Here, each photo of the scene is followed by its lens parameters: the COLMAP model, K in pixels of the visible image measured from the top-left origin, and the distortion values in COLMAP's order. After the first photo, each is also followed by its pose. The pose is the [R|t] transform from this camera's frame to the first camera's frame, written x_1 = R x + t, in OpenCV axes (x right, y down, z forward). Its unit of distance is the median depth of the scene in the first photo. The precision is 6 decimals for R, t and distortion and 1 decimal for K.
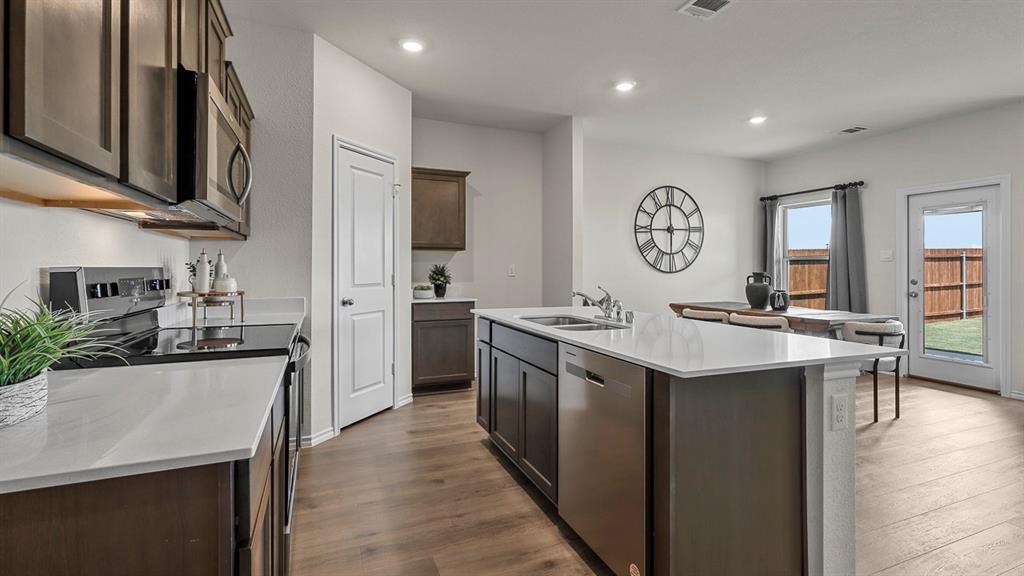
lens RADIAL K [[467.5, 0, 514.9], [0, 467.5, 265.2], [0, 0, 1]] dist [-0.000220, 0.000378]
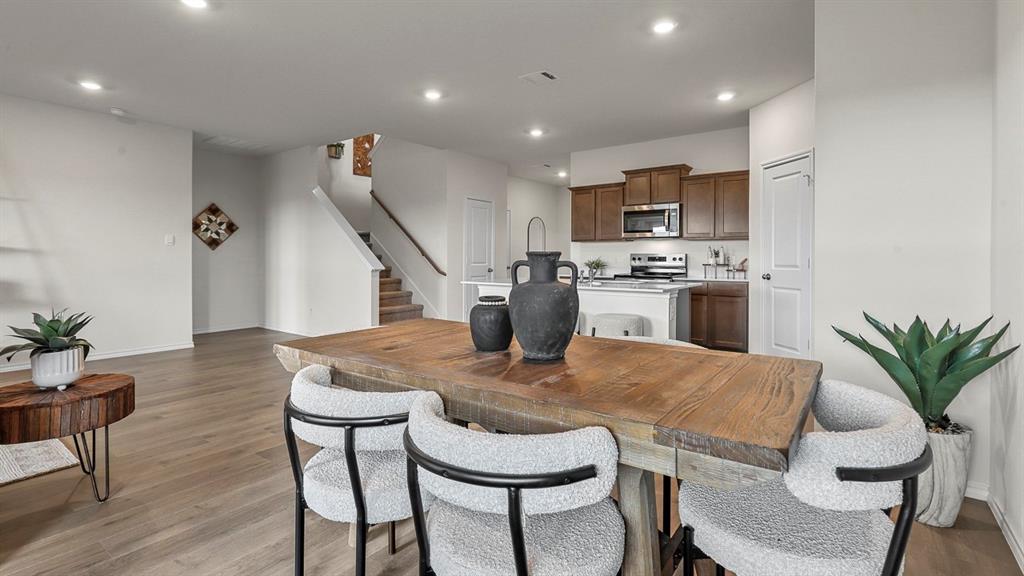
lens RADIAL K [[468.1, 0, 517.1], [0, 468.1, 255.3], [0, 0, 1]] dist [-0.000288, -0.000359]
pose [[-0.858470, -0.005948, -0.512829, 0.663588], [-0.000493, 0.999942, -0.010773, 0.019193], [0.512863, -0.008995, -0.858423, 1.191536]]
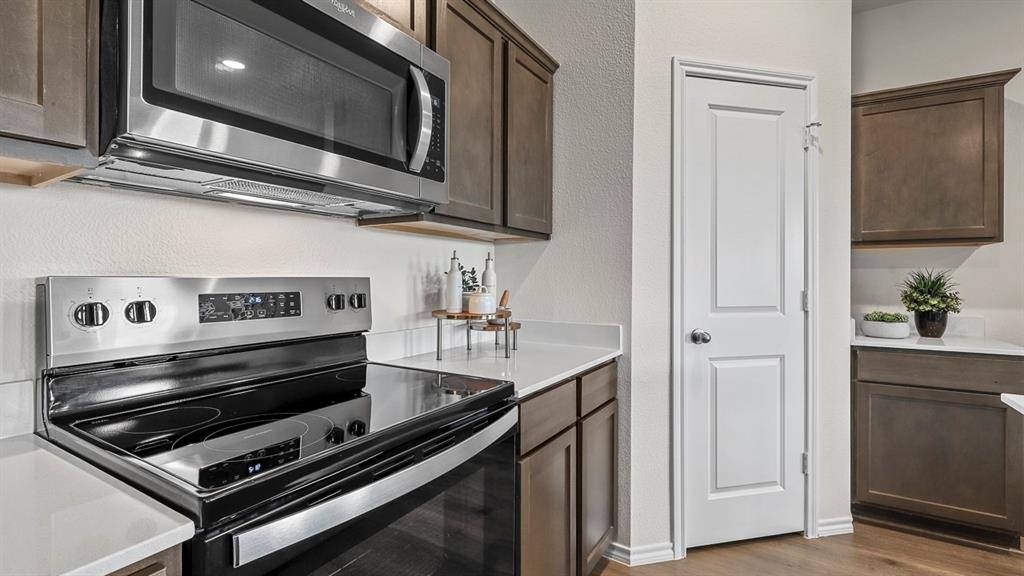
lens RADIAL K [[465.9, 0, 513.0], [0, 465.9, 277.4], [0, 0, 1]] dist [-0.000368, -0.000023]
pose [[0.586937, 0.001242, -0.809632, -0.014495], [0.002037, 0.999993, 0.003011, 0.000972], [0.809630, -0.003416, 0.586930, 0.301888]]
